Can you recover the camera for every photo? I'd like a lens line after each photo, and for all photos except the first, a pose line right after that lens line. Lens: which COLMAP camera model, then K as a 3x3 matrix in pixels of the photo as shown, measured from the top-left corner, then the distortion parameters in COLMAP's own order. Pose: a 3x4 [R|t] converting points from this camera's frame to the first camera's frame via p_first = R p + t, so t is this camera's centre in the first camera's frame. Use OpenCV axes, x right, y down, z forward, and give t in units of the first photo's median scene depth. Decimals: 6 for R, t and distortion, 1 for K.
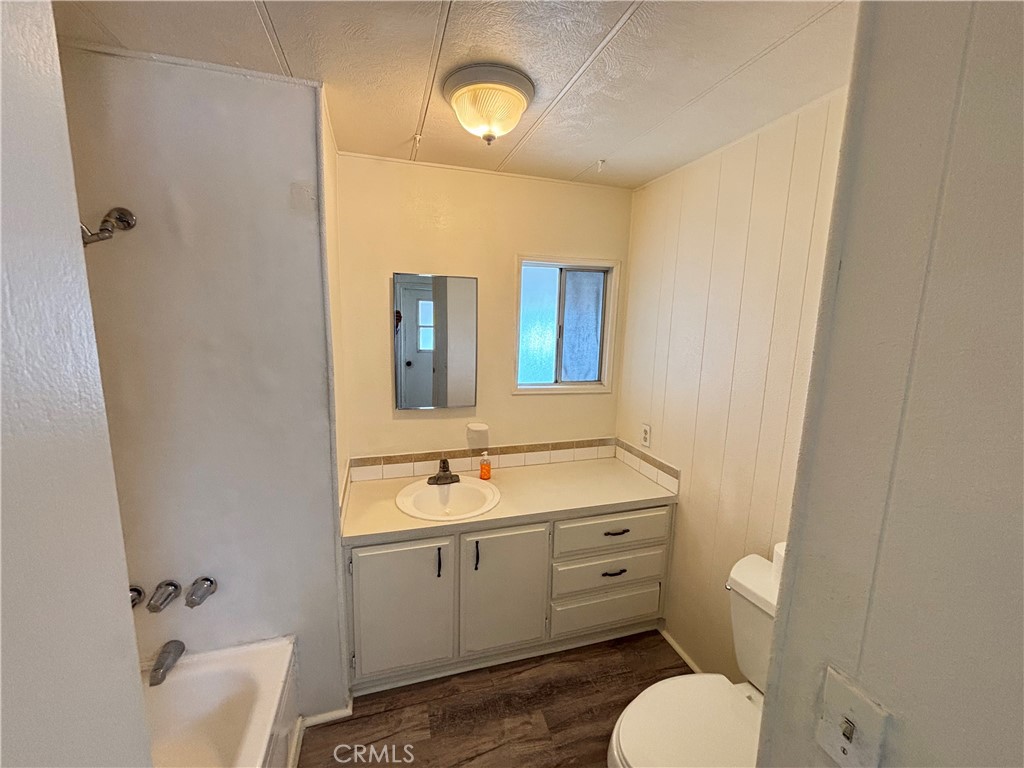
lens RADIAL K [[414.8, 0, 512.0], [0, 414.8, 384.0], [0, 0, 1]] dist [0.000431, -0.000011]
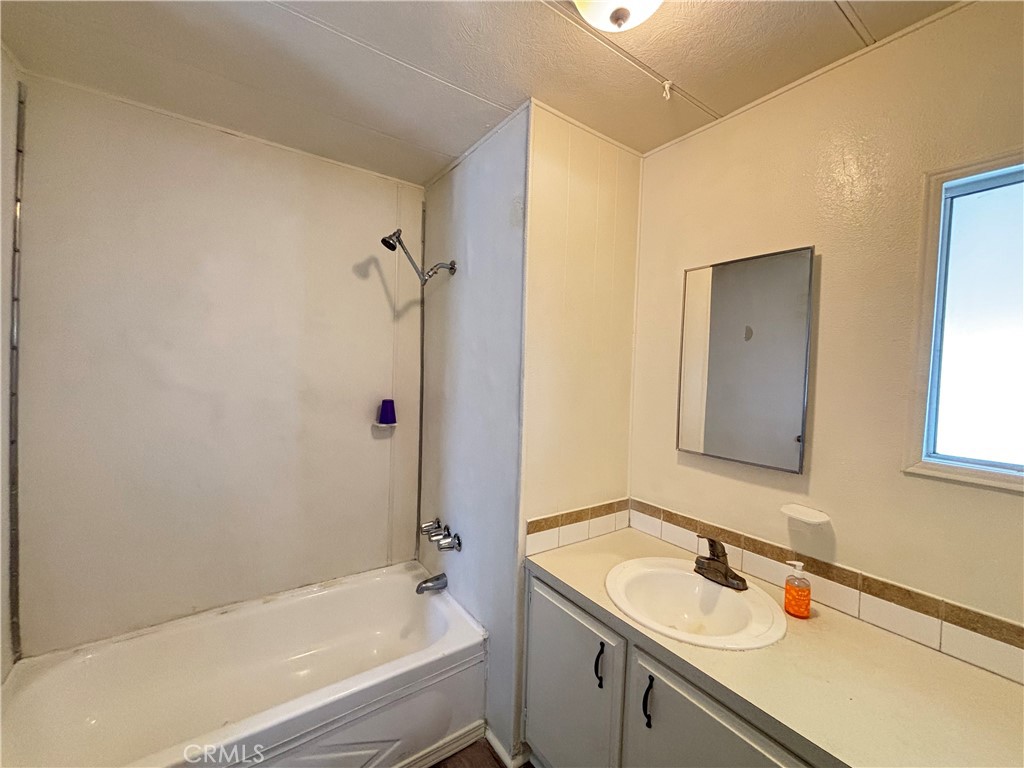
lens RADIAL K [[414.8, 0, 512.0], [0, 414.8, 384.0], [0, 0, 1]] dist [0.000431, -0.000011]
pose [[0.310253, 0.017699, -0.950489, 0.331894], [-0.174235, 0.983949, -0.038550, 0.024729], [0.934551, 0.177569, 0.308357, 0.462276]]
